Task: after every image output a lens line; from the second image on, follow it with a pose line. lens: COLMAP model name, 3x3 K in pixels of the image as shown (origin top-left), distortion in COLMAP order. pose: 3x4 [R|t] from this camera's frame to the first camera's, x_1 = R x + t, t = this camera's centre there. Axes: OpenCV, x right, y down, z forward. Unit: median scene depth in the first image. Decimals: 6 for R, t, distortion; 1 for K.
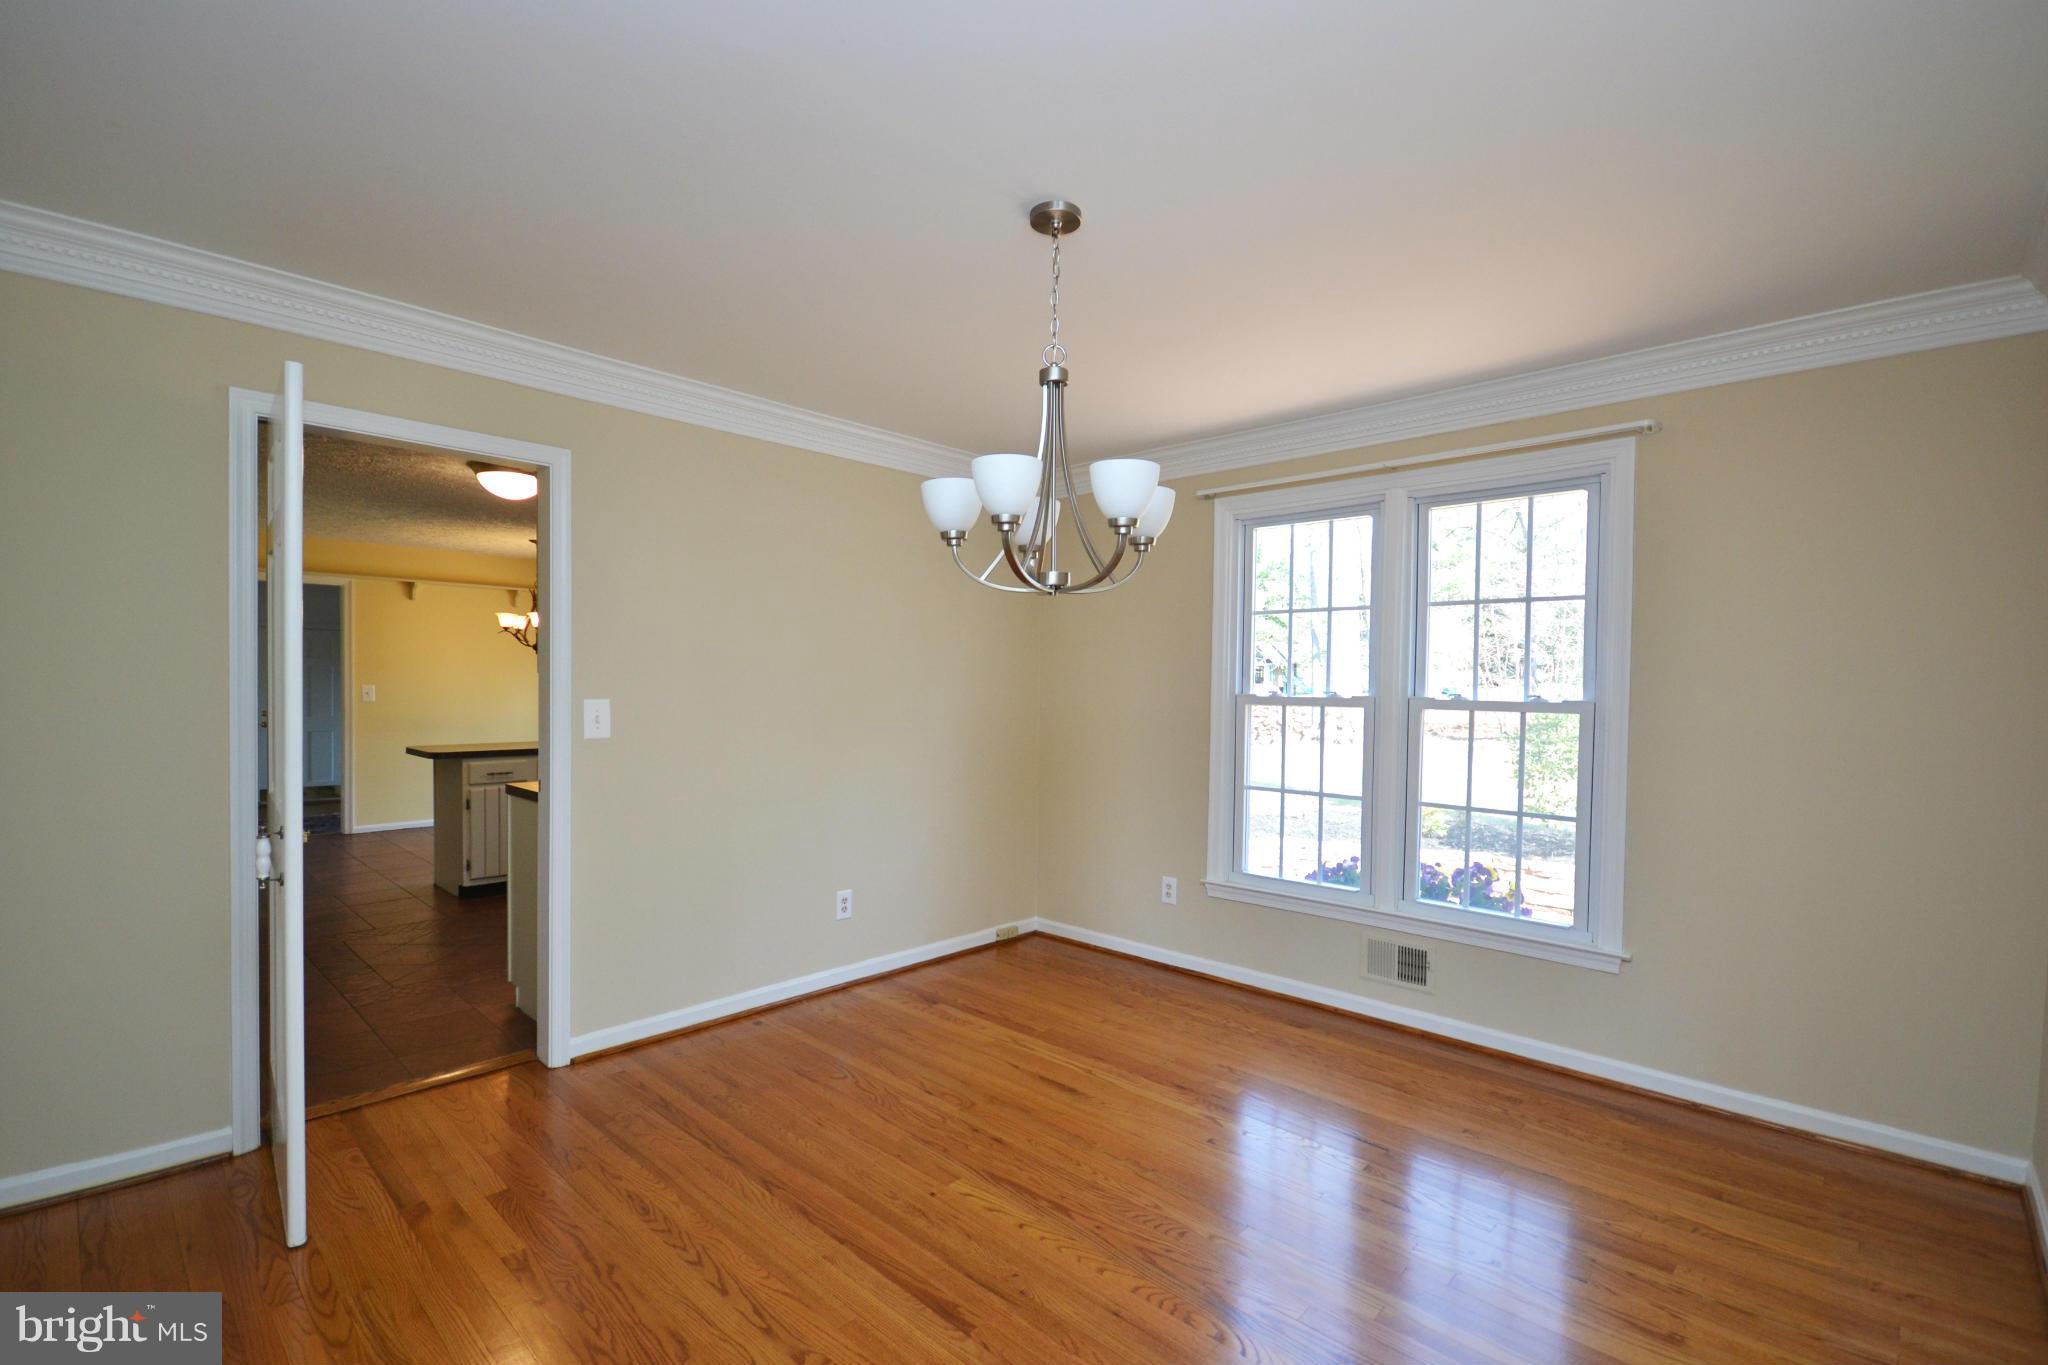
lens RADIAL K [[904.9, 0, 1018.2], [0, 904.9, 698.8], [0, 0, 1]] dist [-0.009462, -0.000427]
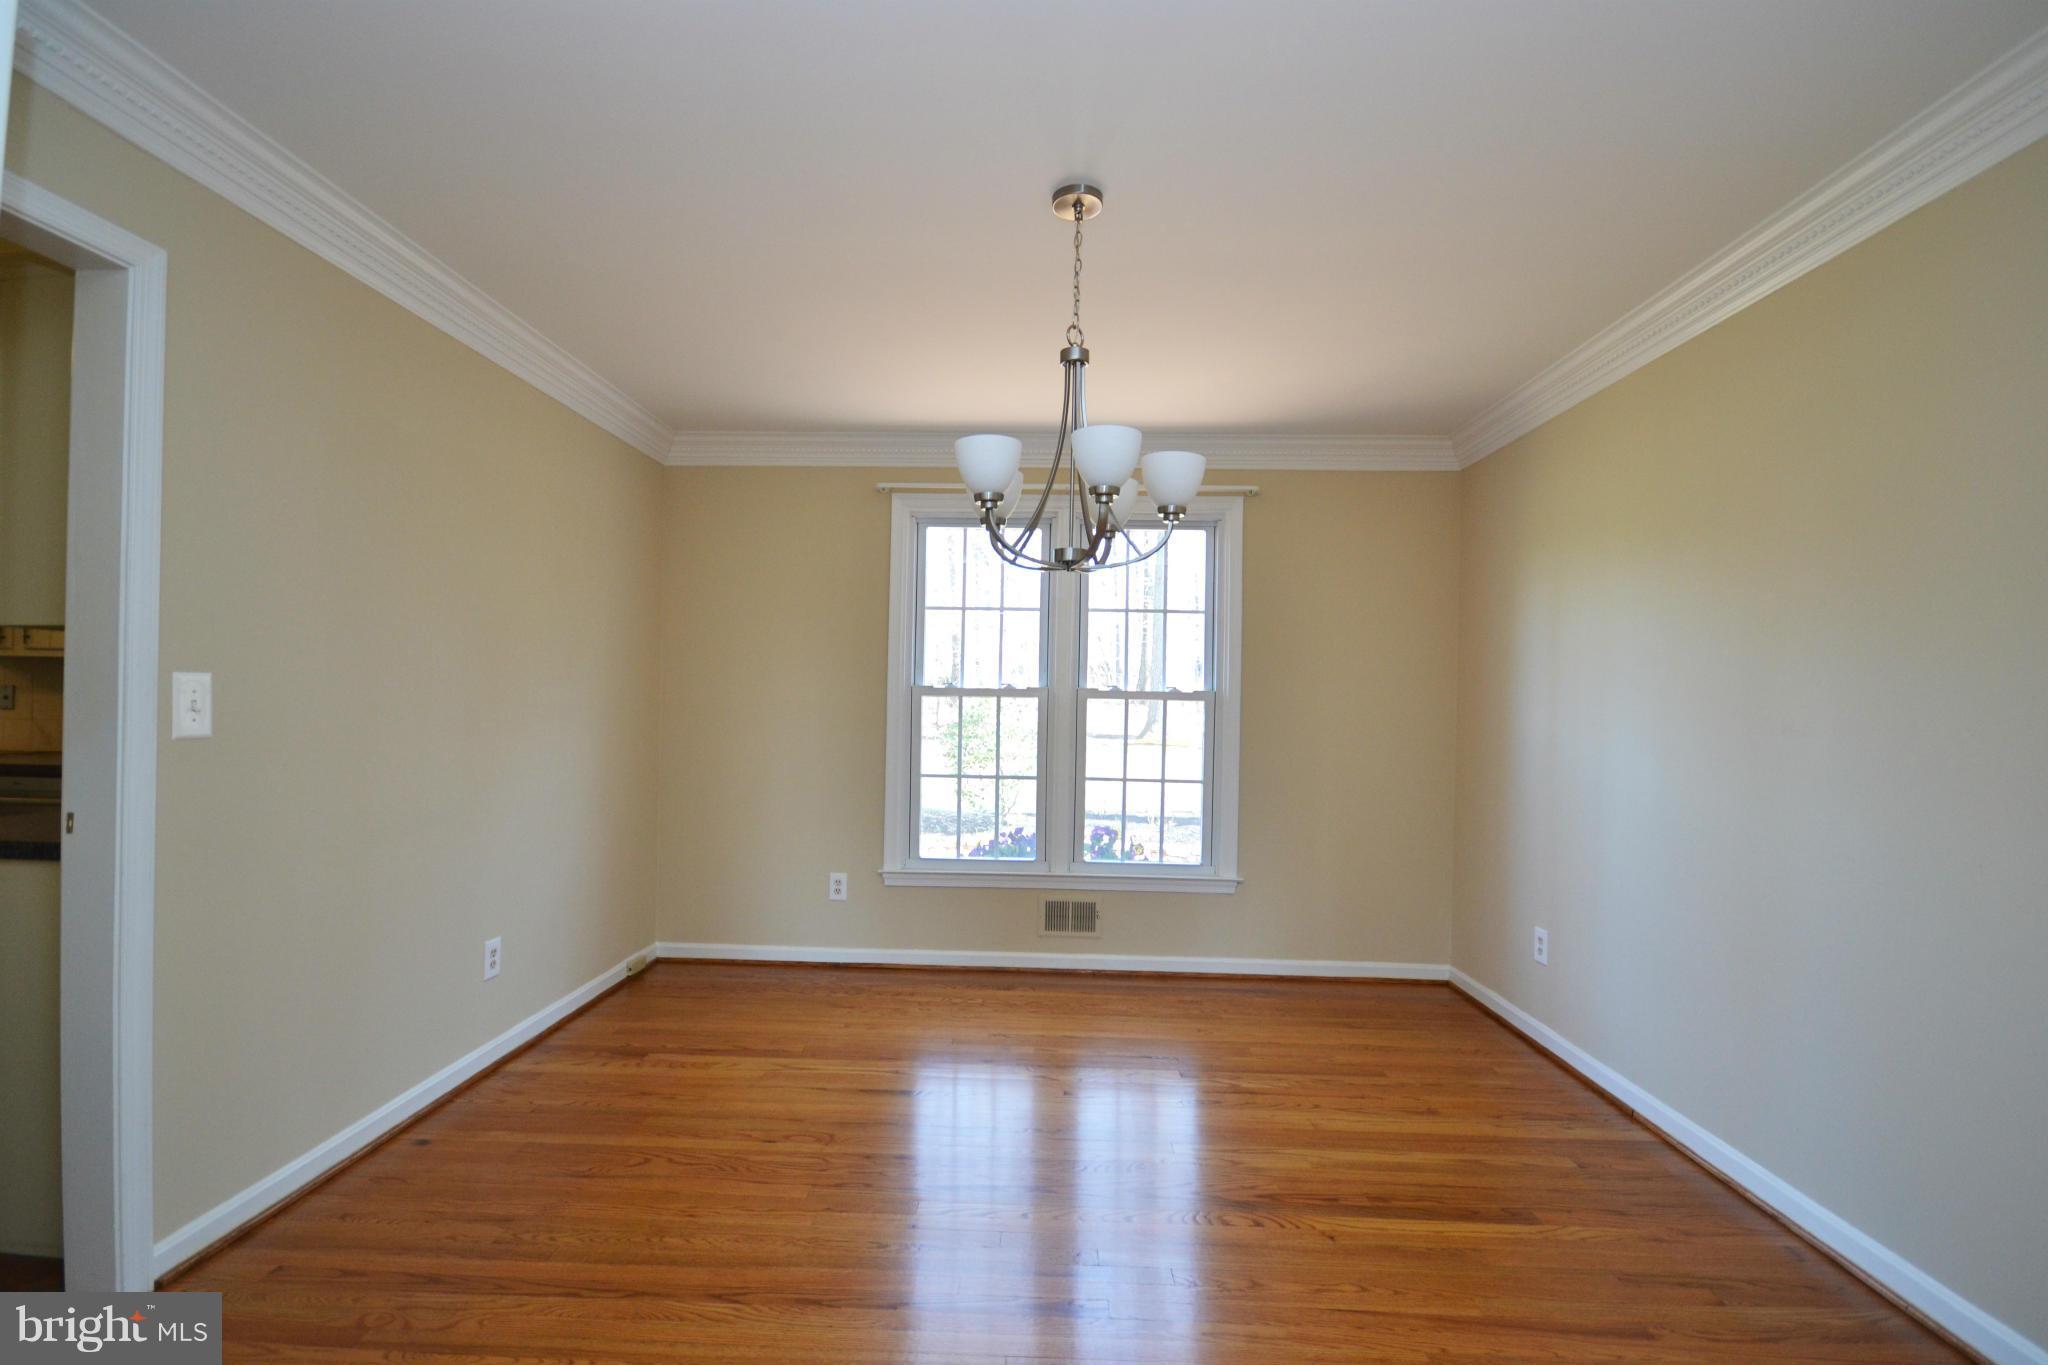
lens RADIAL K [[904.9, 0, 1018.2], [0, 904.9, 698.8], [0, 0, 1]] dist [-0.009462, -0.000427]
pose [[0.750992, 0.004623, 0.660295, -0.401758], [0.000518, 0.999971, -0.007590, 0.020576], [-0.660311, 0.006042, 0.750968, 0.167695]]
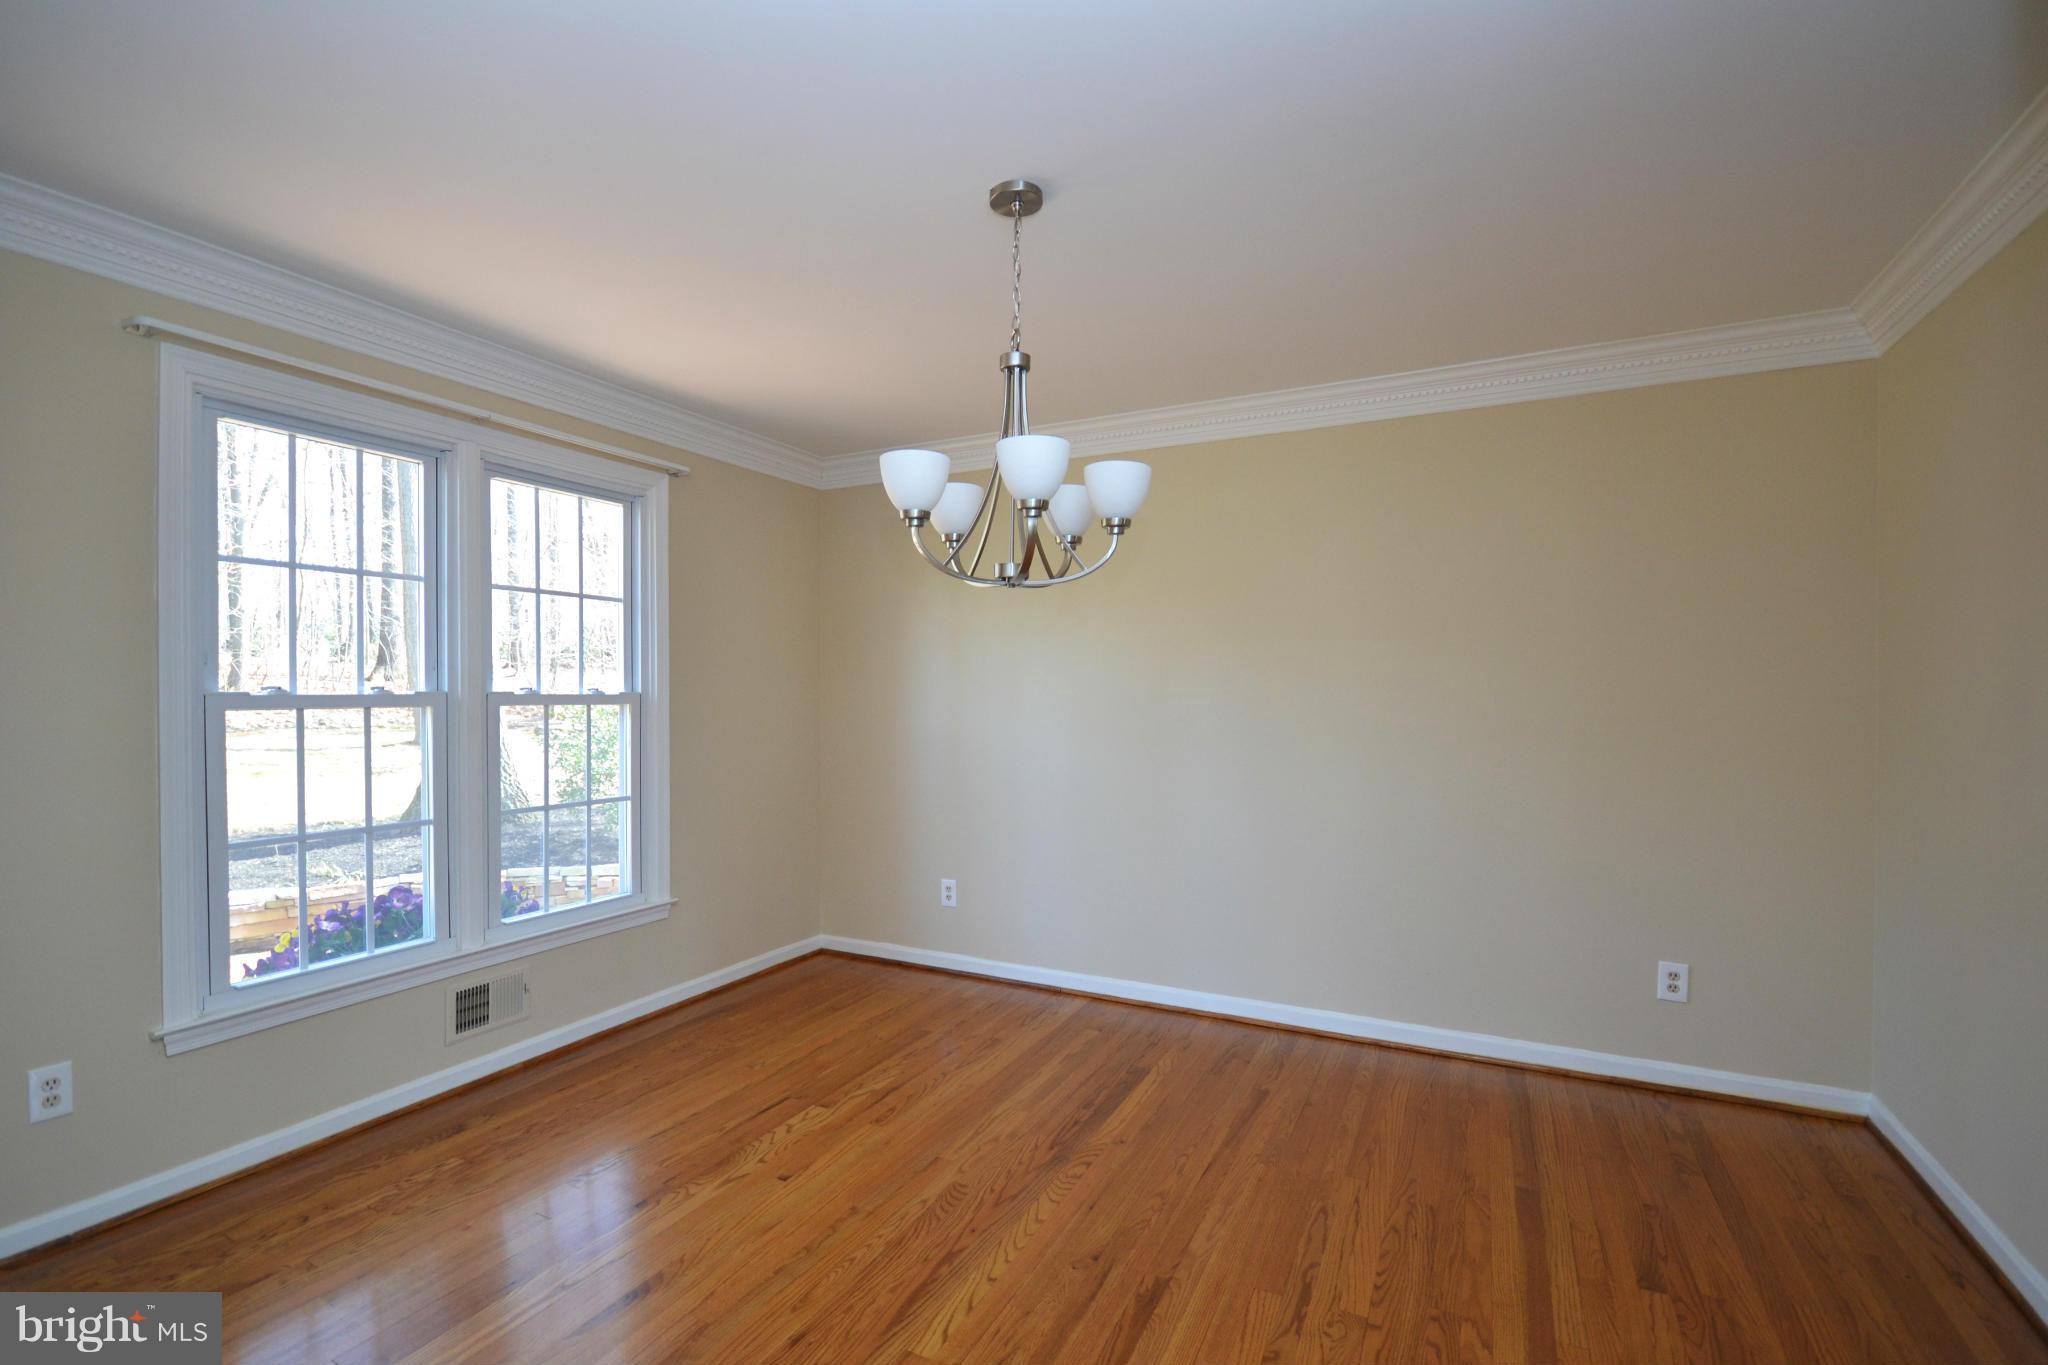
lens RADIAL K [[903.9, 0, 1014.3], [0, 903.9, 700.0], [0, 0, 1]] dist [0.001043, -0.011335]
pose [[-0.278810, -0.021995, 0.960094, -0.532184], [0.009443, 0.999627, 0.025643, -0.011612], [-0.960300, 0.016216, -0.278498, 0.757267]]
